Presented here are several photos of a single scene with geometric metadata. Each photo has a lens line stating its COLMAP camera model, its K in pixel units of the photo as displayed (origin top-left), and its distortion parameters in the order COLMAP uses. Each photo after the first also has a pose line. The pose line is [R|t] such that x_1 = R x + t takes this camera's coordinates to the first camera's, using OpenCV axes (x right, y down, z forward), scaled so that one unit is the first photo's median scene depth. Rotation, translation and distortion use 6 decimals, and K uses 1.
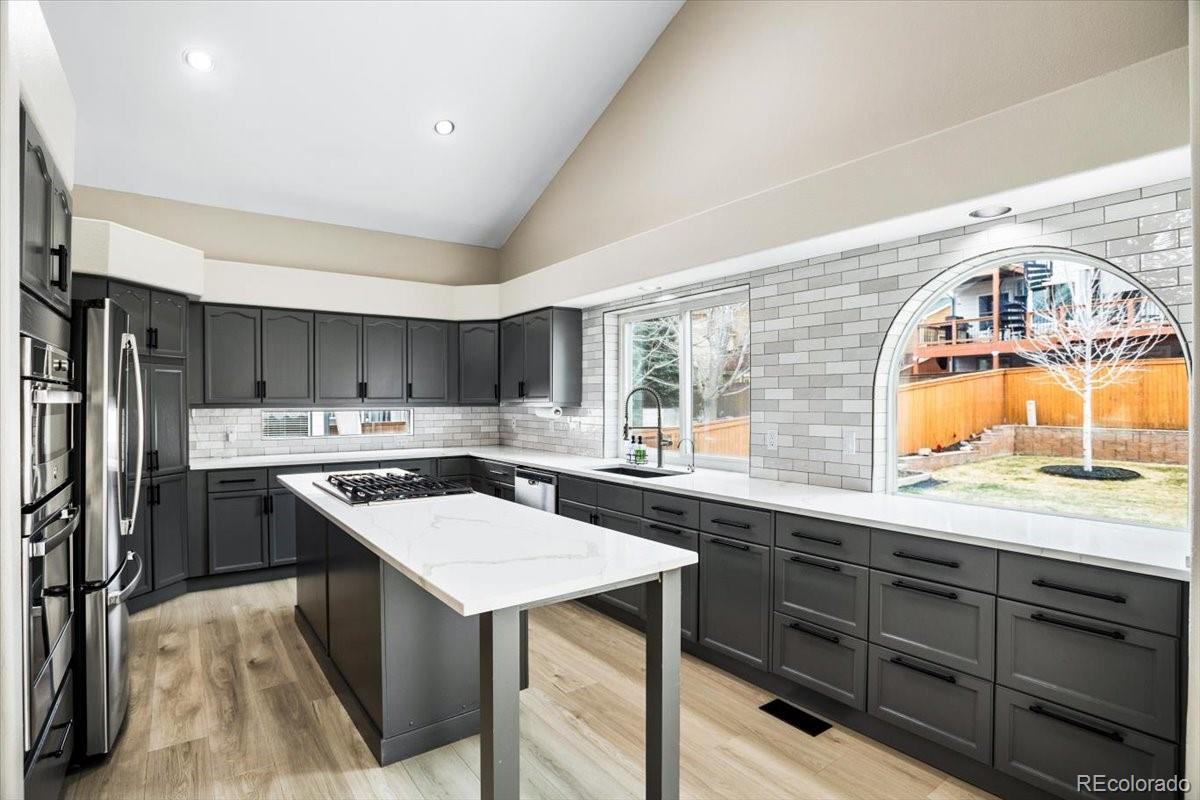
lens RADIAL K [[612.9, 0, 593.5], [0, 612.9, 396.6], [0, 0, 1]] dist [-0.071596, 0.030277]
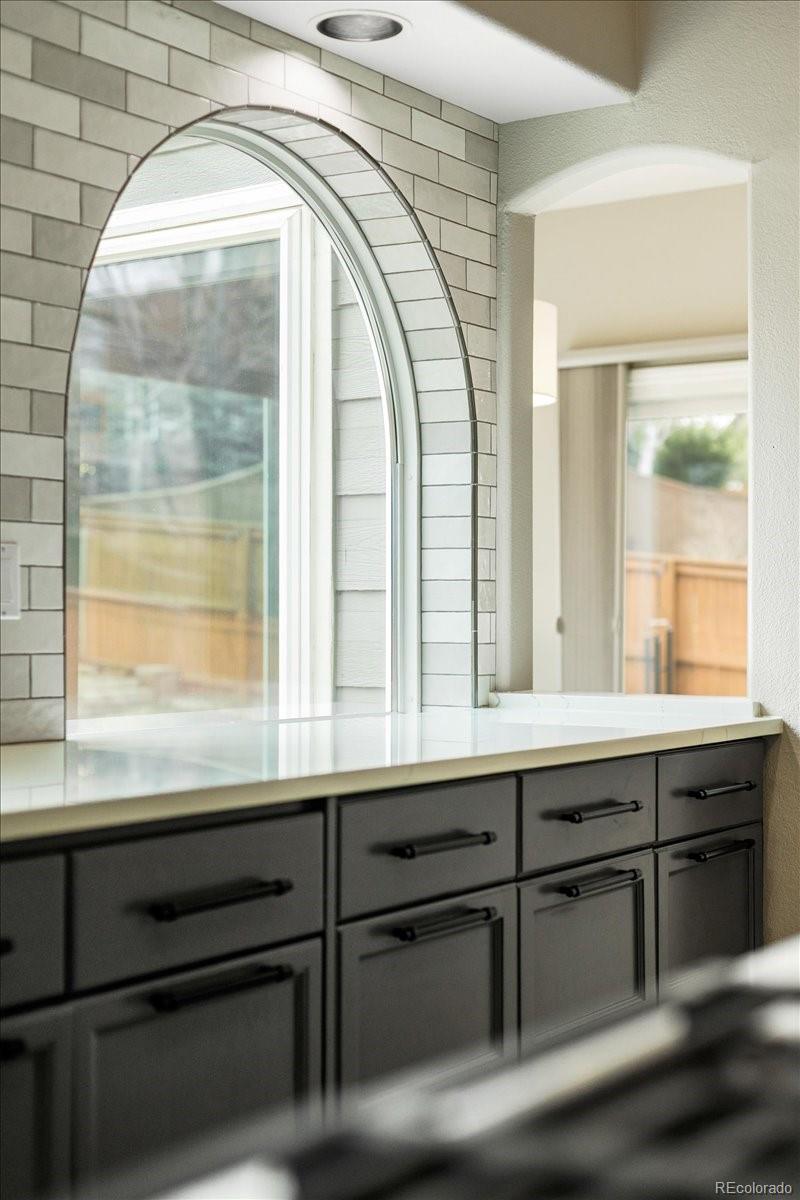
lens RADIAL K [[1758.7, 0, 400.0], [0, 1758.7, 600.0], [0, 0, 1]] dist [-0.005662, 0.014008]
pose [[-0.334101, 0.004957, 0.942524, -0.411512], [-0.007166, 0.999944, -0.007799, 0.087098], [-0.942510, -0.009360, -0.334046, 1.059181]]
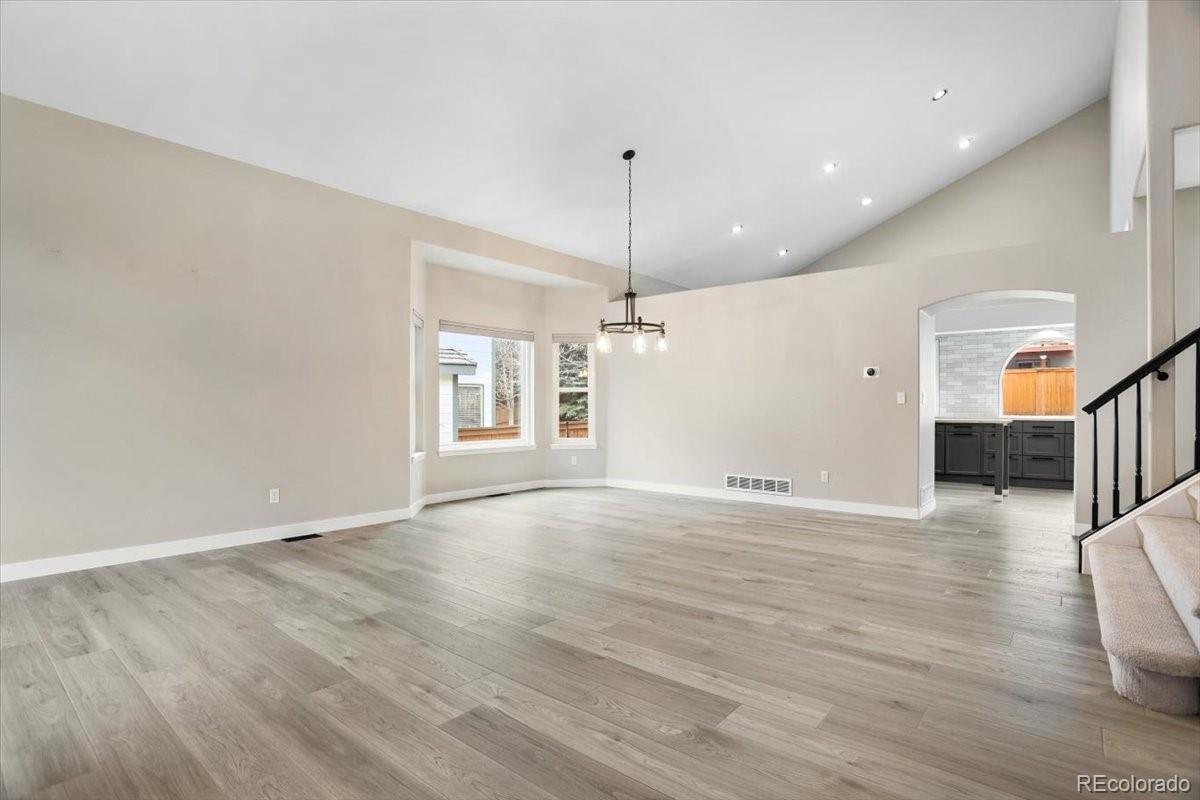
lens RADIAL K [[591.8, 0, 596.1], [0, 591.8, 403.4], [0, 0, 1]] dist [-0.069369, 0.028389]
pose [[0.968269, -0.000799, 0.249907, -1.948220], [-0.000438, 0.999988, 0.004896, 0.076702], [-0.249908, -0.004850, 0.968257, -1.105661]]
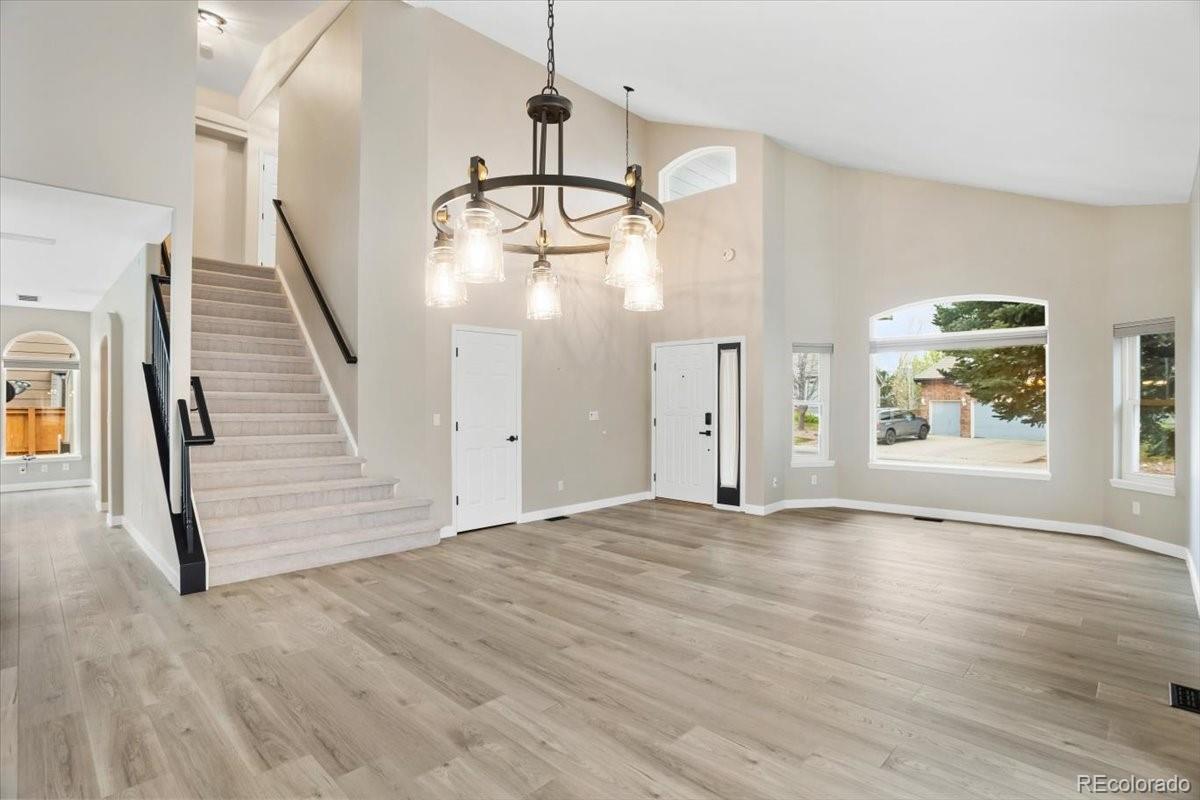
lens RADIAL K [[591.8, 0, 596.1], [0, 591.8, 403.4], [0, 0, 1]] dist [-0.069369, 0.028389]
pose [[-0.984447, -0.001813, -0.175674, -1.351213], [-0.001282, 0.999994, -0.003133, 0.015902], [0.175679, -0.002859, -0.984443, 1.114361]]
